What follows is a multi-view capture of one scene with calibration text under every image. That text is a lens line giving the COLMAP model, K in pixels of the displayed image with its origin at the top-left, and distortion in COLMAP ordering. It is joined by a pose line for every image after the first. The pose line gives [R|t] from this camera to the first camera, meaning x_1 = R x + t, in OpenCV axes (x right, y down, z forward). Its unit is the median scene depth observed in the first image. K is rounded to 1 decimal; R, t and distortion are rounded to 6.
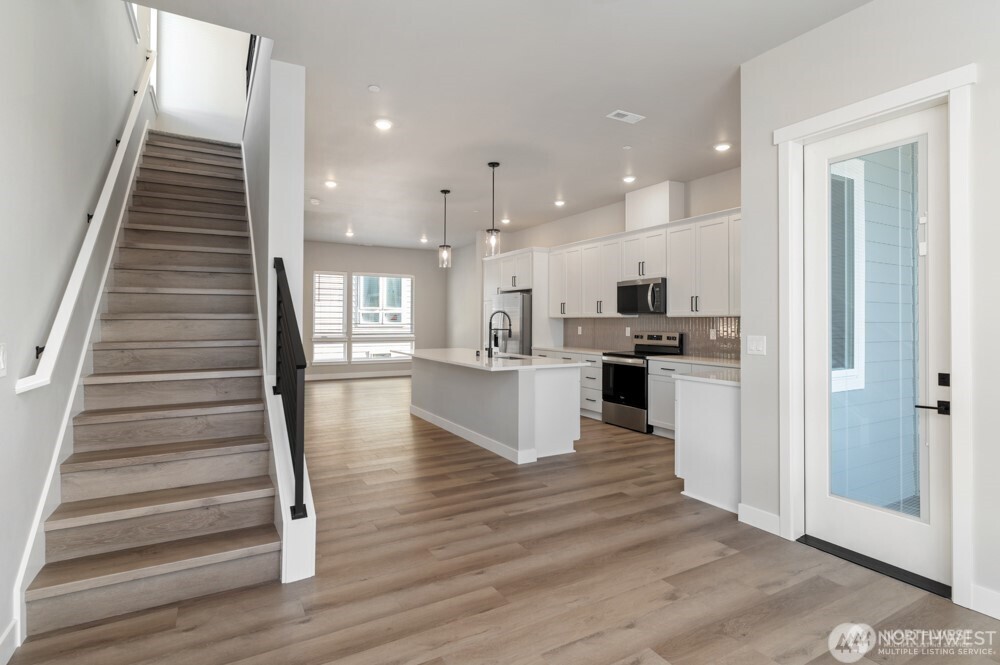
lens RADIAL K [[516.0, 0, 497.9], [0, 516.0, 314.5], [0, 0, 1]] dist [0.016305, -0.000309]
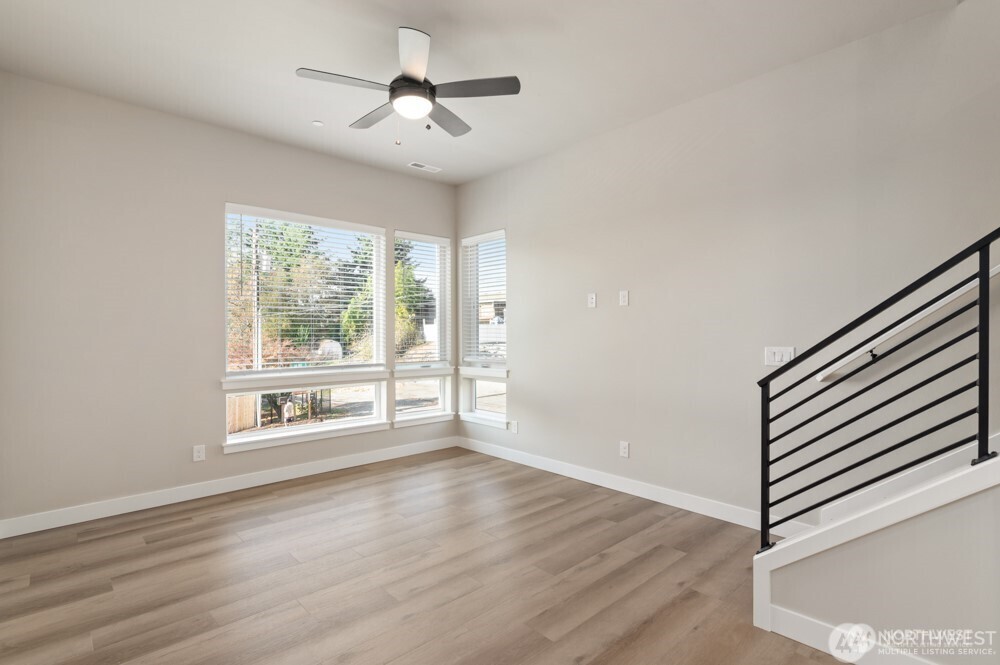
lens RADIAL K [[483.6, 0, 497.9], [0, 483.6, 333.3], [0, 0, 1]] dist [0.000876, 0.000121]
pose [[-0.973954, -0.003019, -0.226724, 0.101115], [0.000051, 0.999908, -0.013537, 0.008504], [0.226744, -0.013196, -0.973865, 0.677494]]
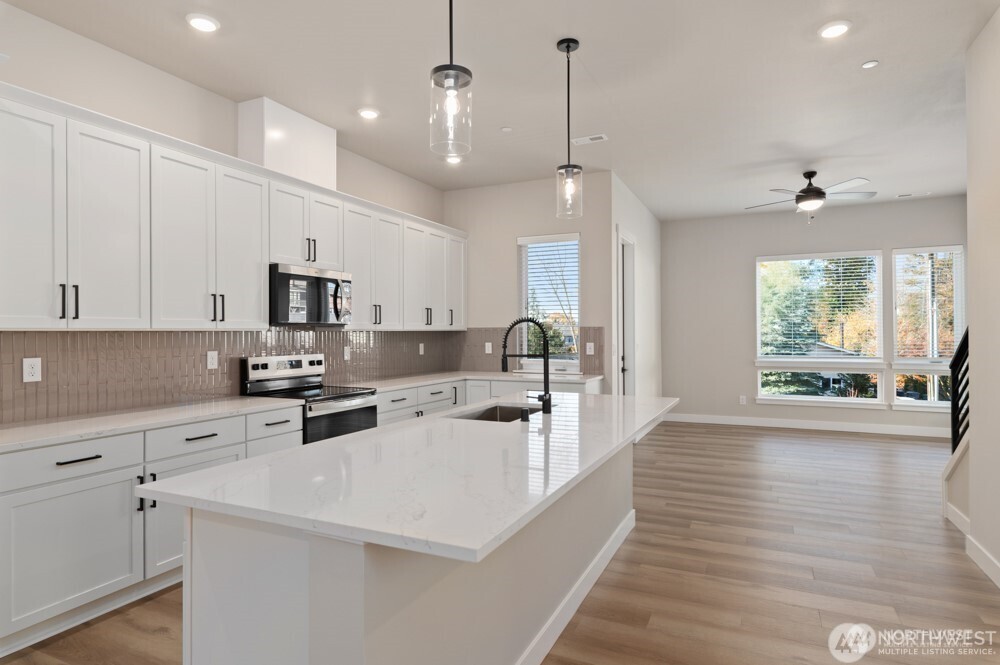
lens RADIAL K [[563.5, 0, 497.3], [0, 563.5, 328.6], [0, 0, 1]] dist [0.003800, 0.000702]
pose [[-0.576251, 0.003852, 0.817264, -0.366930], [-0.007894, 0.999916, -0.010279, 0.007290], [-0.817235, -0.012375, -0.576172, 1.156954]]
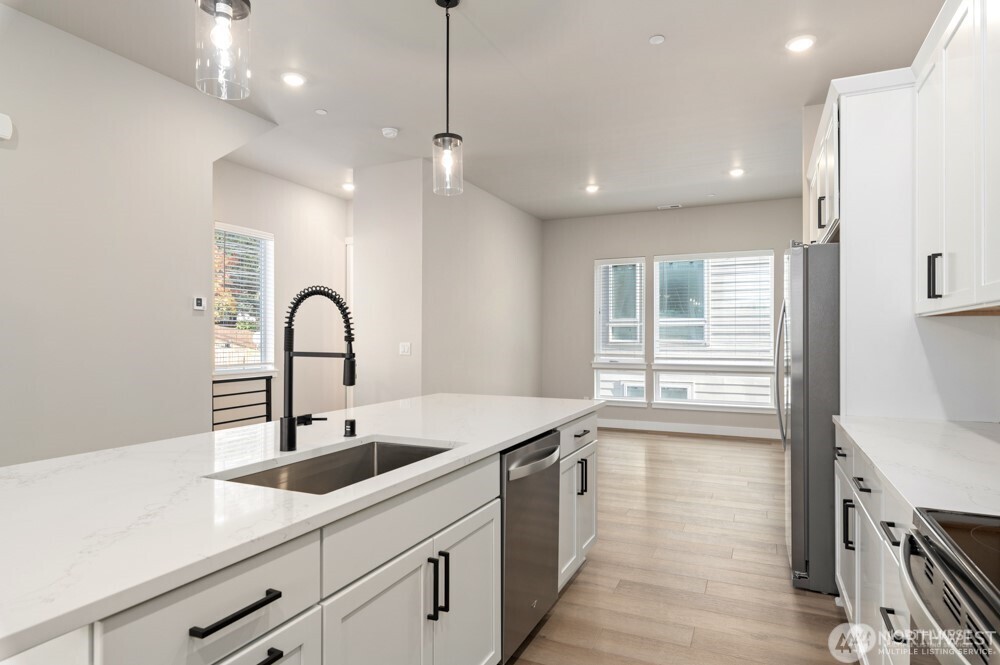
lens RADIAL K [[580.3, 0, 495.6], [0, 580.3, 332.5], [0, 0, 1]] dist [0.003680, 0.000006]
pose [[0.576949, -0.013994, -0.816660, 0.274984], [0.011497, 0.999893, -0.009011, 0.018401], [0.816699, -0.004190, 0.577048, 0.777986]]
